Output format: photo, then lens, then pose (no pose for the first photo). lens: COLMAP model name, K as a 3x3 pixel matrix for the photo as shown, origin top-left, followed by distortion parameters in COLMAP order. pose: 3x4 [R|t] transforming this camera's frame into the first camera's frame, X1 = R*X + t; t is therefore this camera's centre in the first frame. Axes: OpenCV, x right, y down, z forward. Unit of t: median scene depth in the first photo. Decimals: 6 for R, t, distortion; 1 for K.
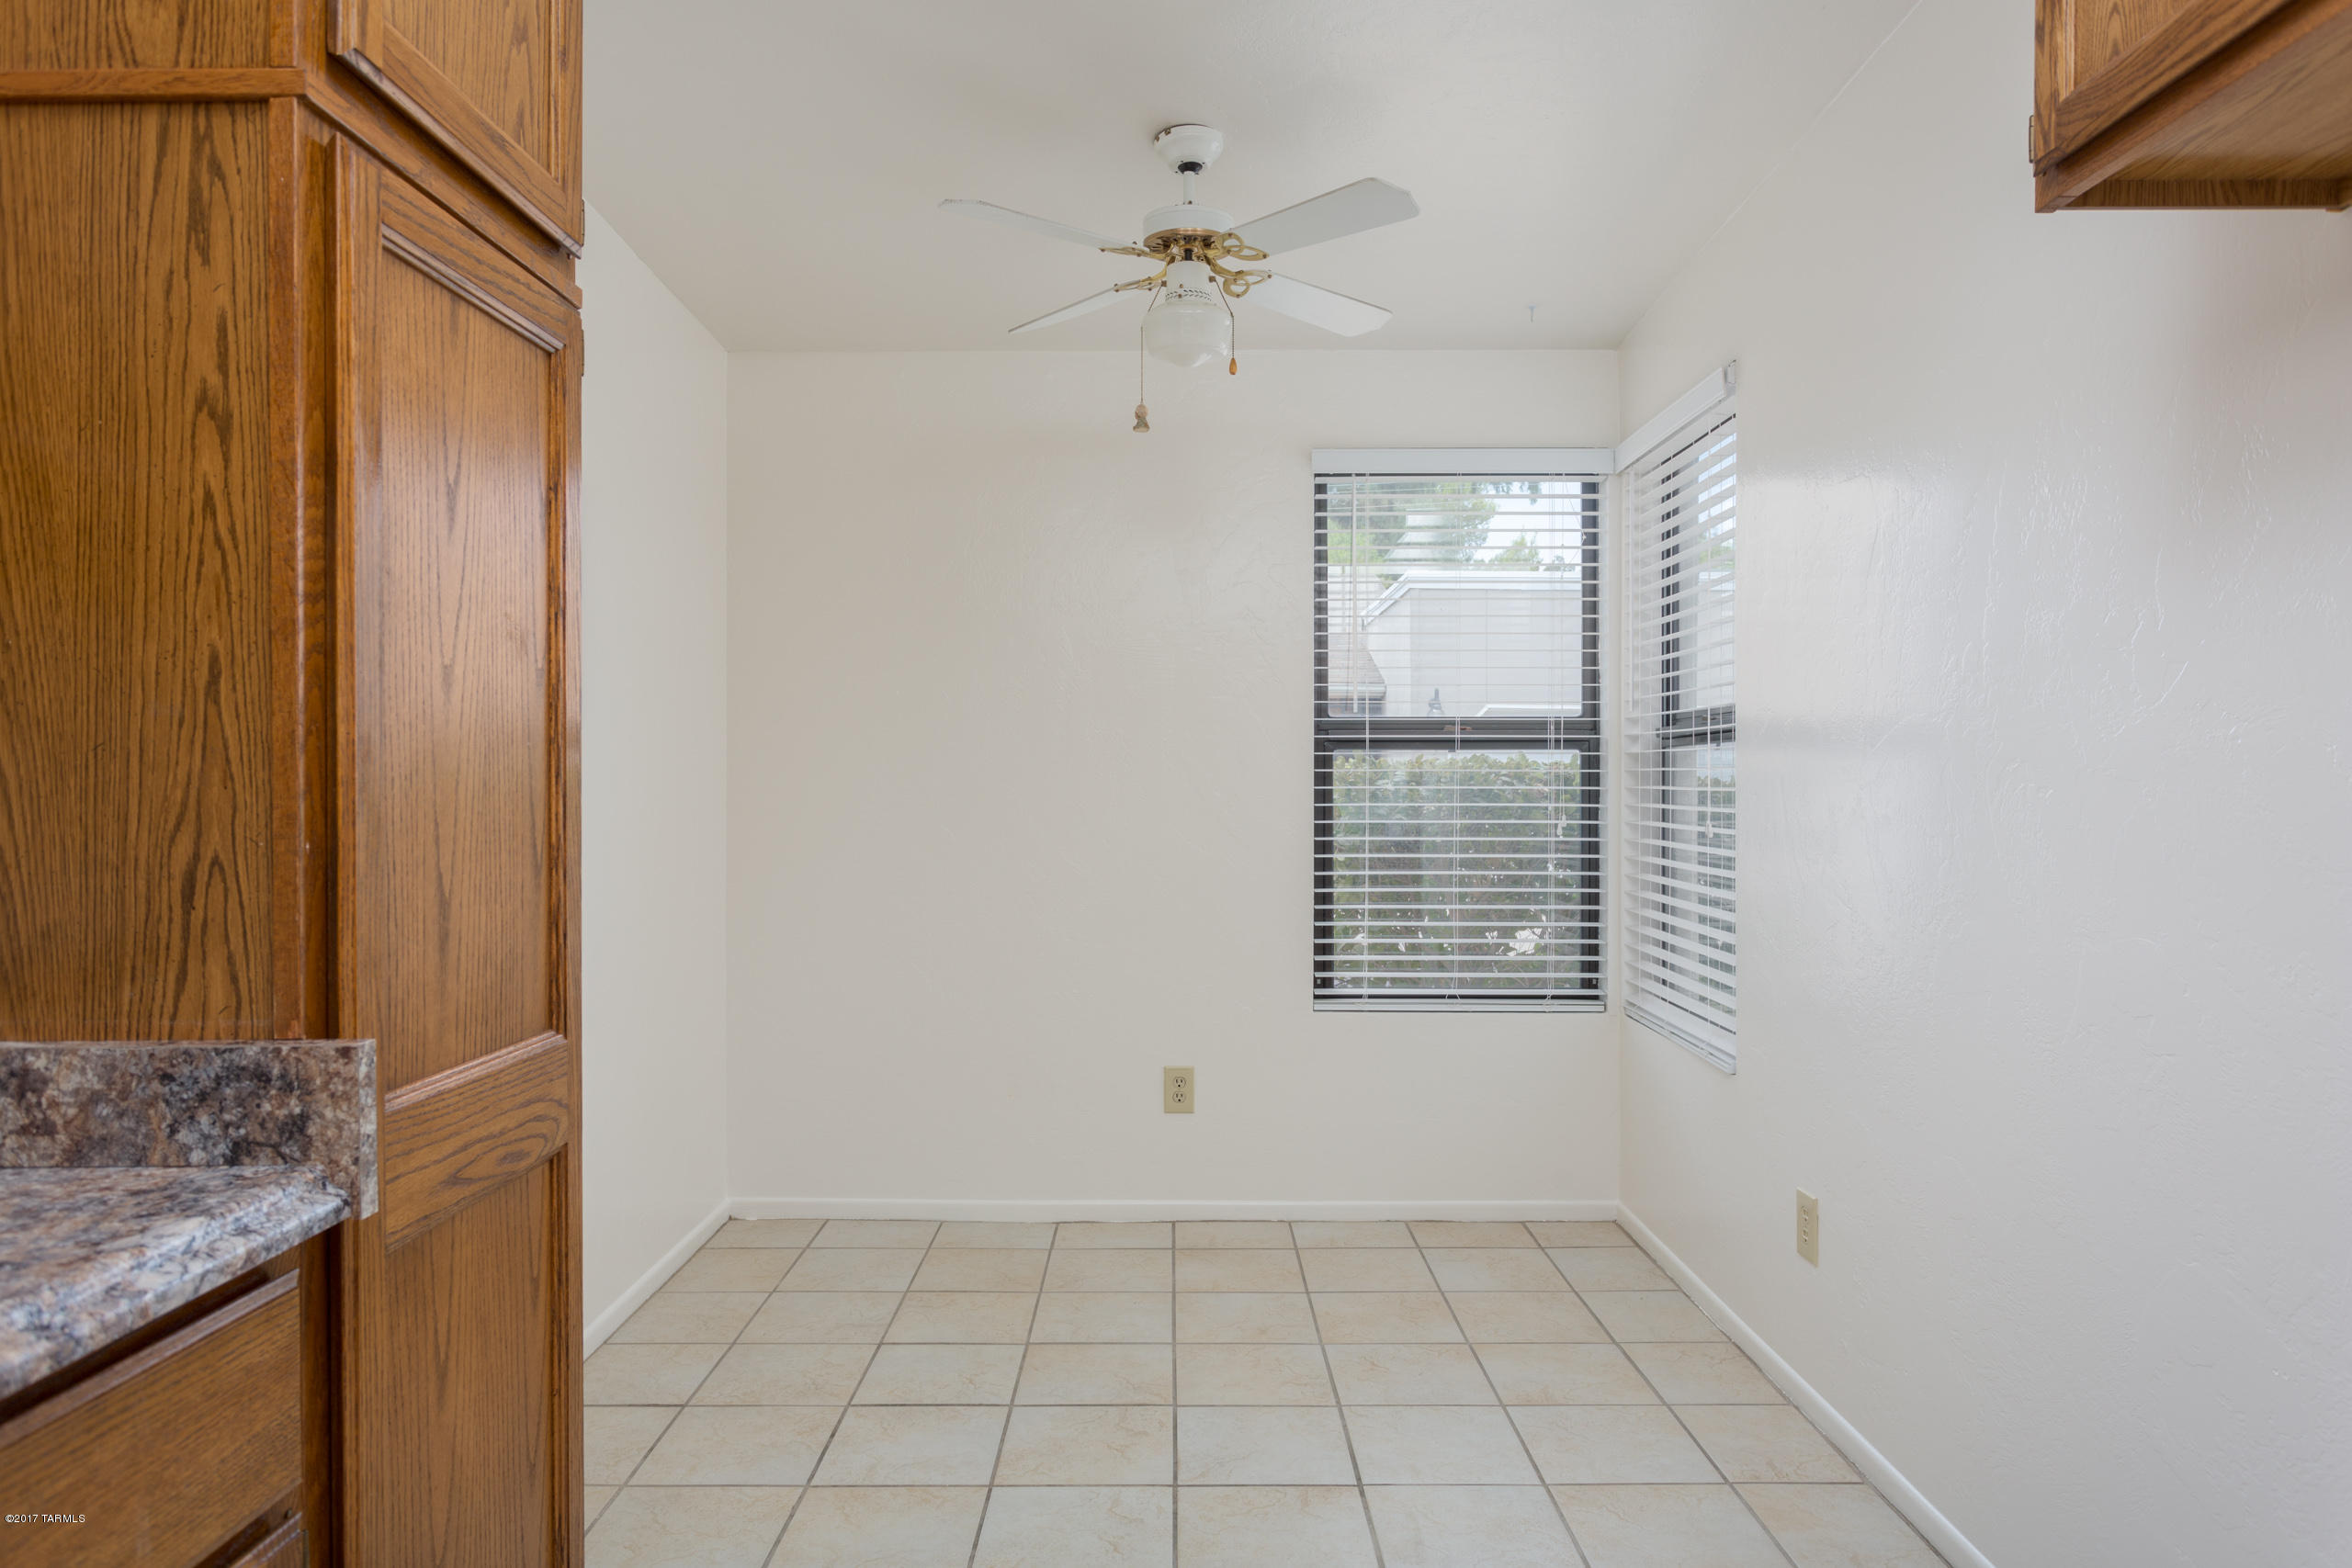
lens RADIAL K [[1462.0, 0, 1174.4], [0, 1462.0, 781.2], [0, 0, 1]] dist [-0.005057, 0.000335]
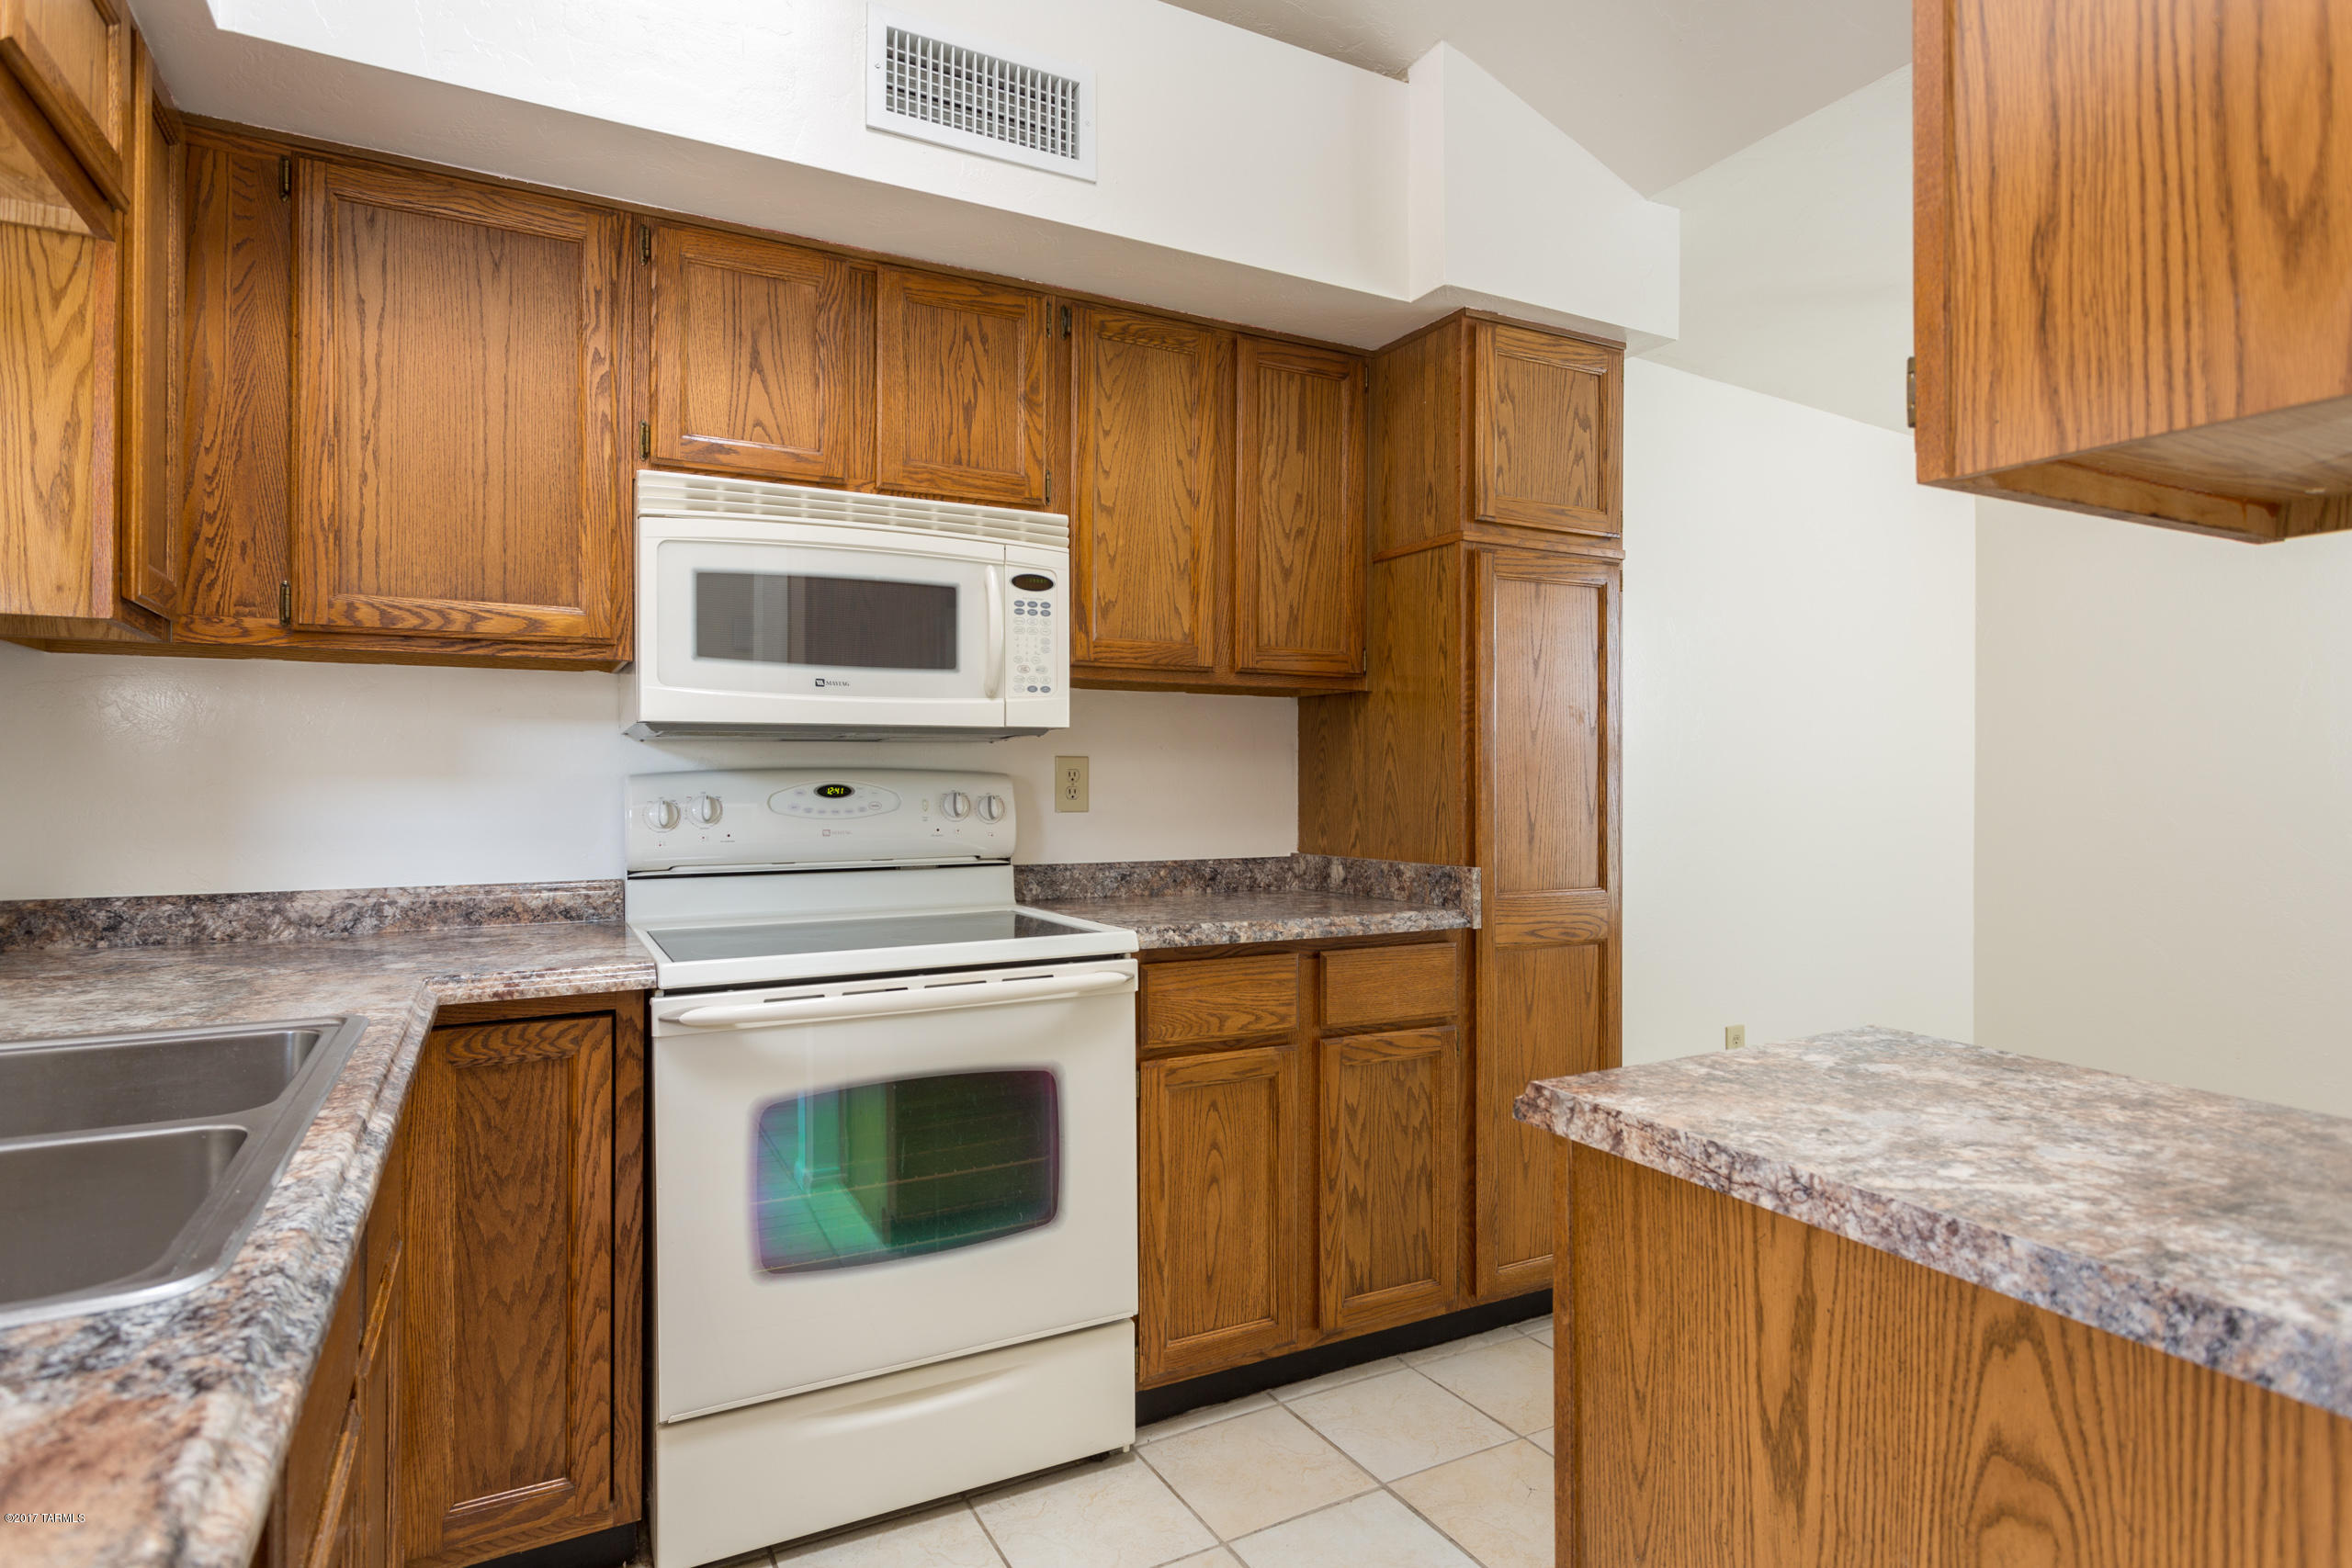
lens RADIAL K [[1246.9, 0, 1167.5], [0, 1246.9, 777.4], [0, 0, 1]] dist [-0.005739, 0.004762]
pose [[0.471260, -0.000606, -0.881994, 1.300930], [-0.003027, 0.999993, -0.002304, 0.009349], [0.881989, 0.003756, 0.471255, -0.677655]]
